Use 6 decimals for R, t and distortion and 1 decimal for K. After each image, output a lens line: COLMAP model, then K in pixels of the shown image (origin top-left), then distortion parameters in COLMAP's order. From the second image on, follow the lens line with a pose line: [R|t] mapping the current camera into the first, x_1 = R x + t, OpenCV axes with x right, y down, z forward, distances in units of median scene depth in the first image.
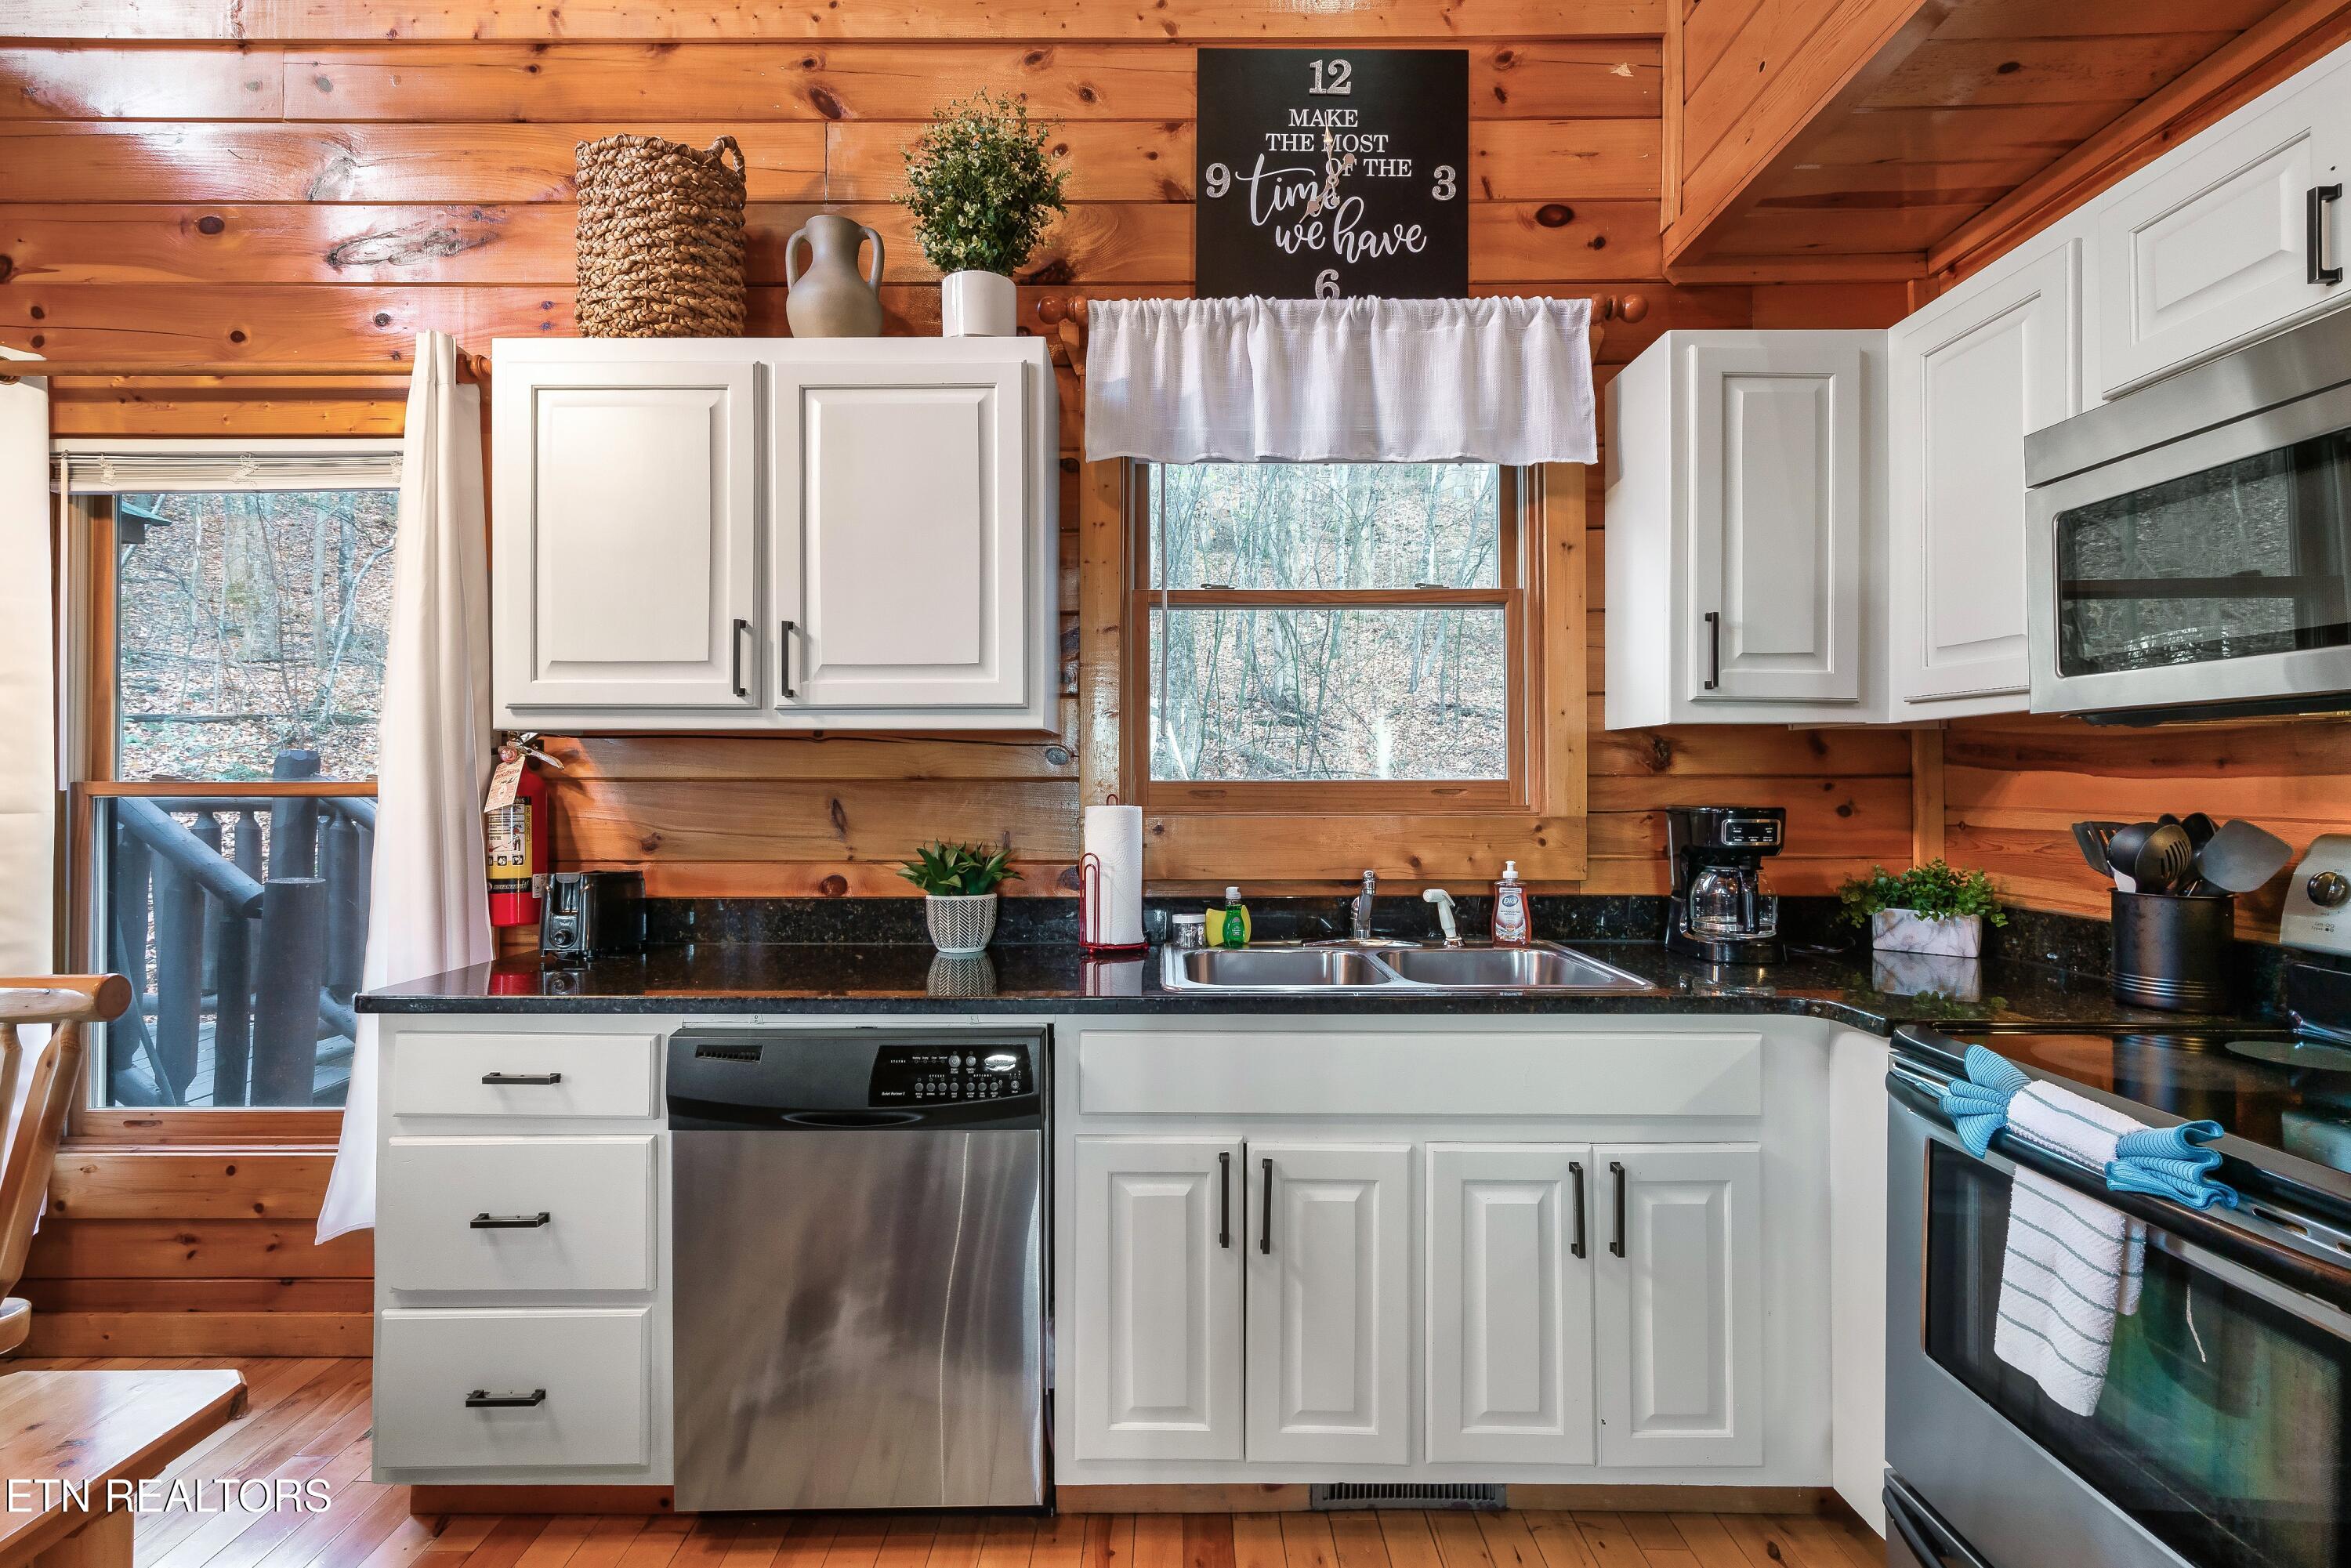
lens RADIAL K [[1099.0, 0, 1174.1], [0, 1099.0, 773.3], [0, 0, 1]] dist [0.004541, 0.000964]
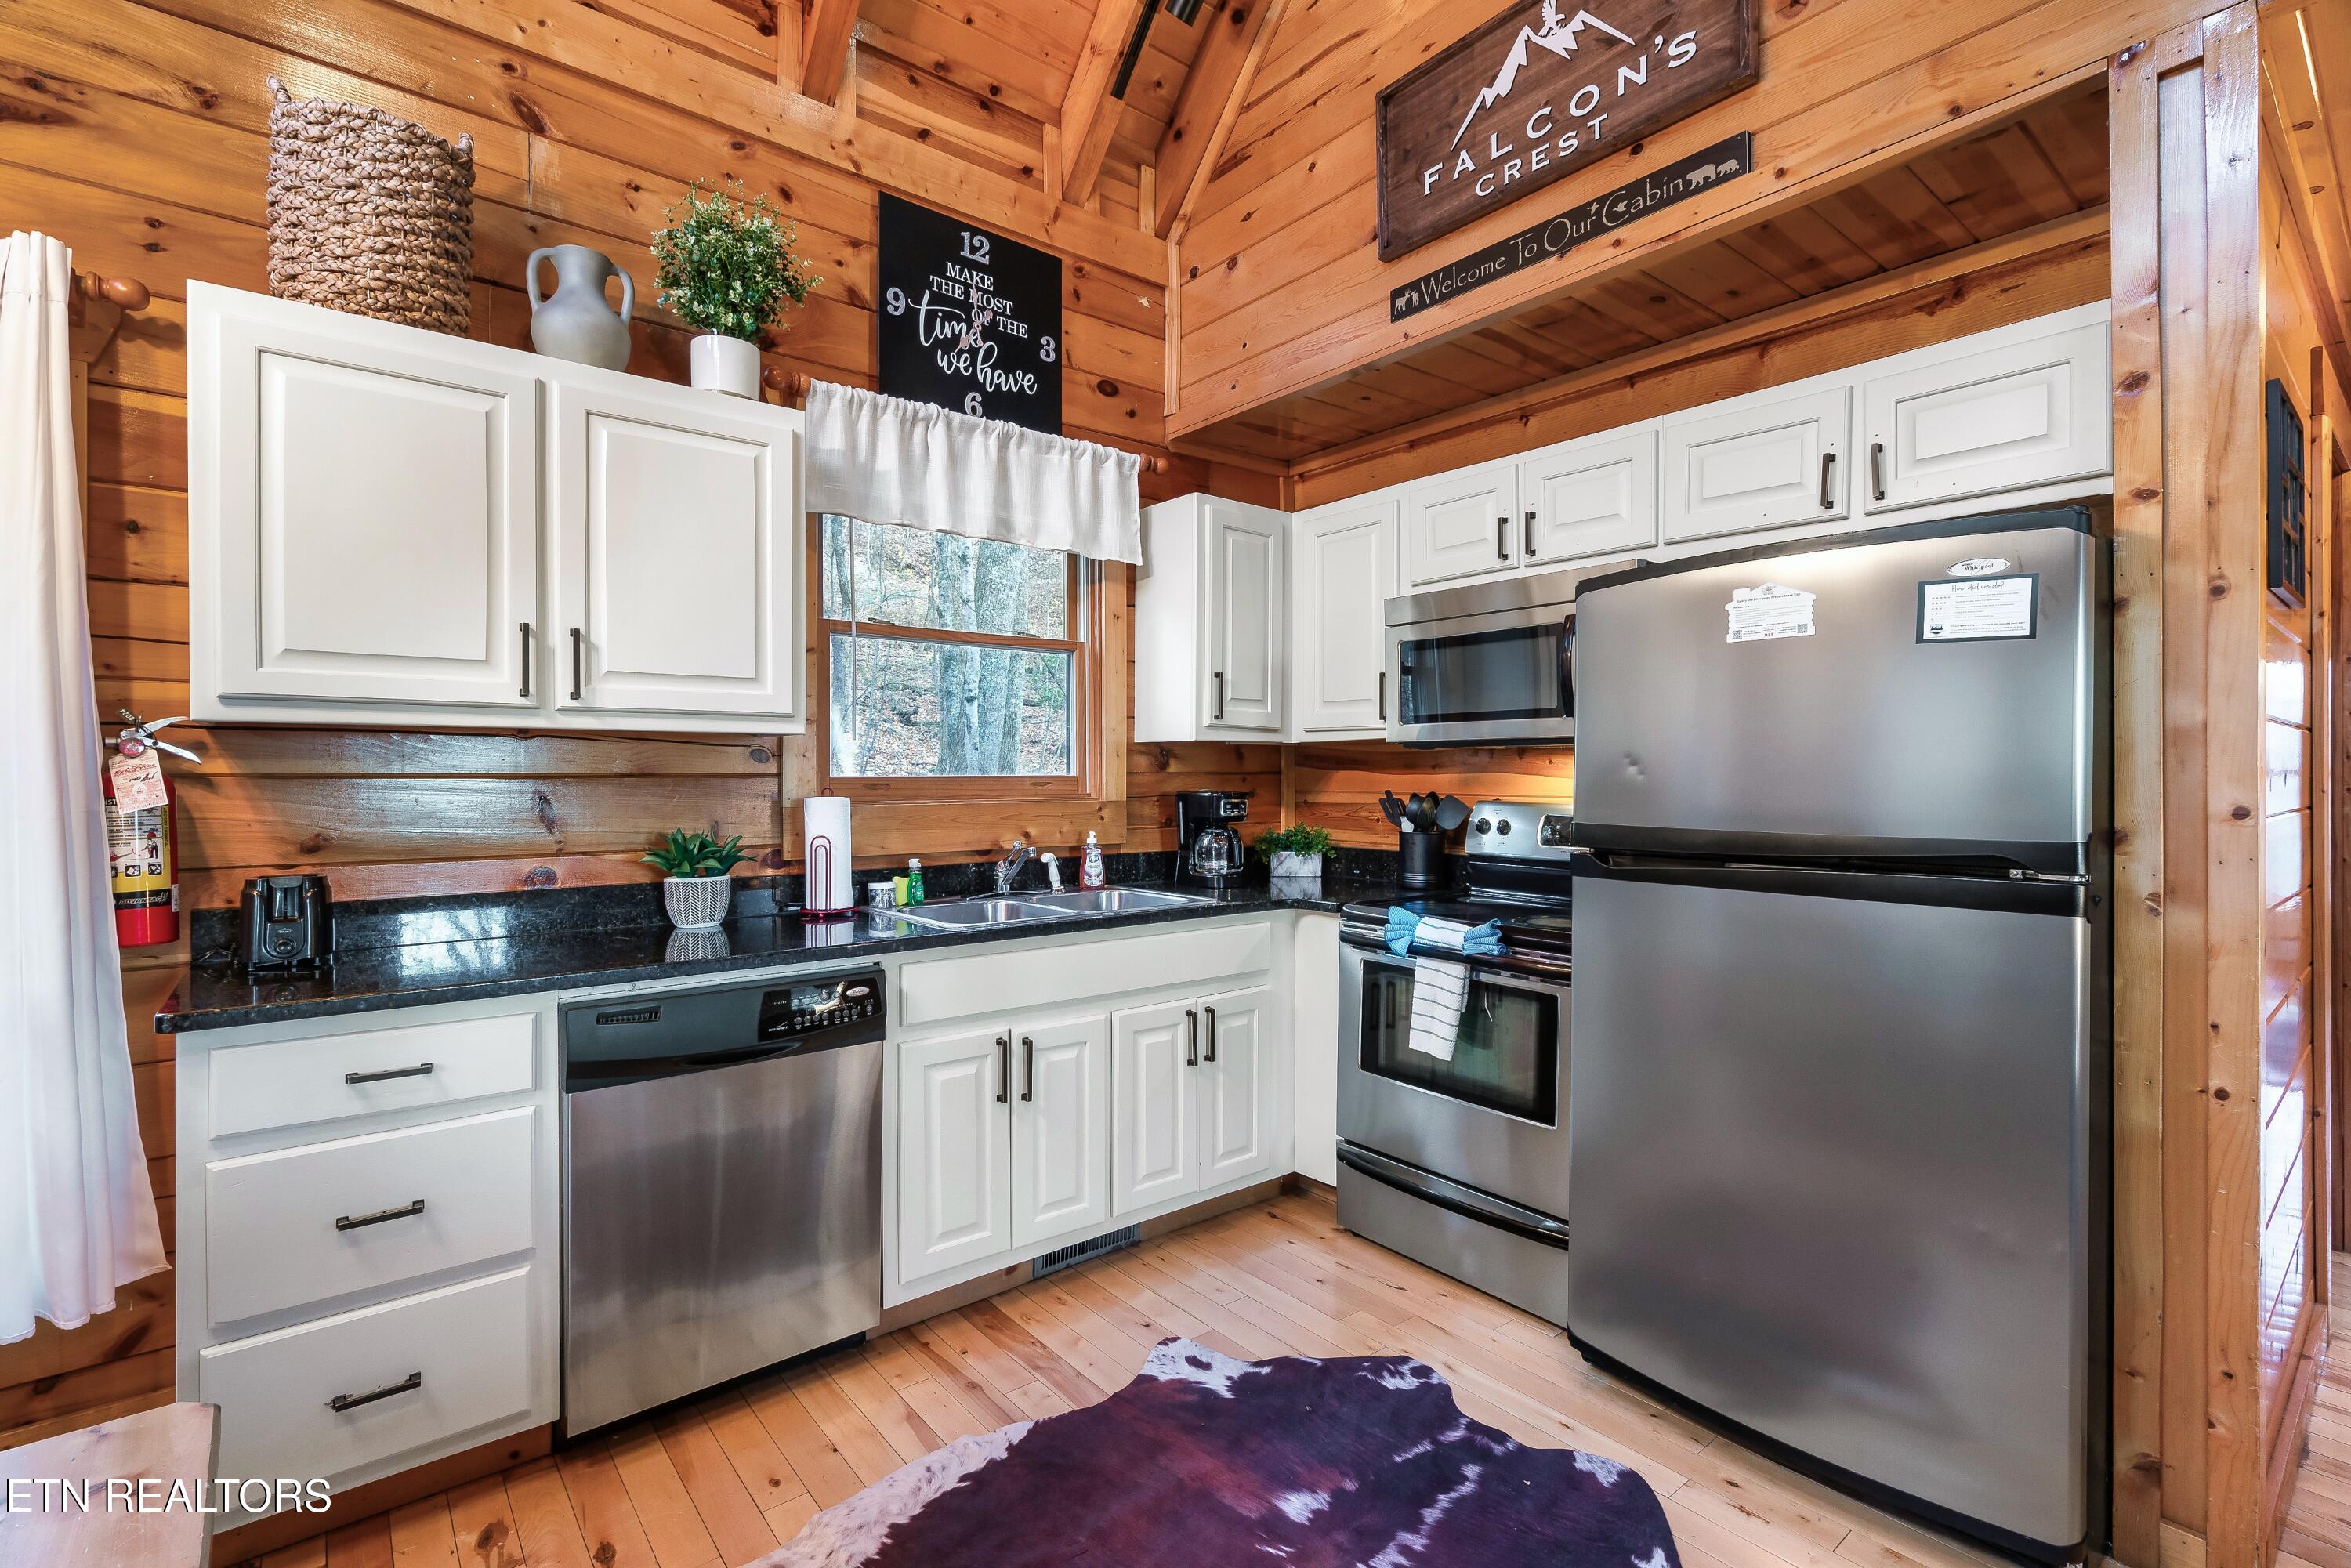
lens RADIAL K [[1055.0, 0, 1175.5], [0, 1055.0, 784.0], [0, 0, 1]] dist [-0.002294, 0.005916]
pose [[0.775027, -0.005814, 0.631902, -0.497885], [-0.002847, 0.999915, 0.012692, -0.001134], [-0.631922, -0.011636, 0.774945, -0.153361]]
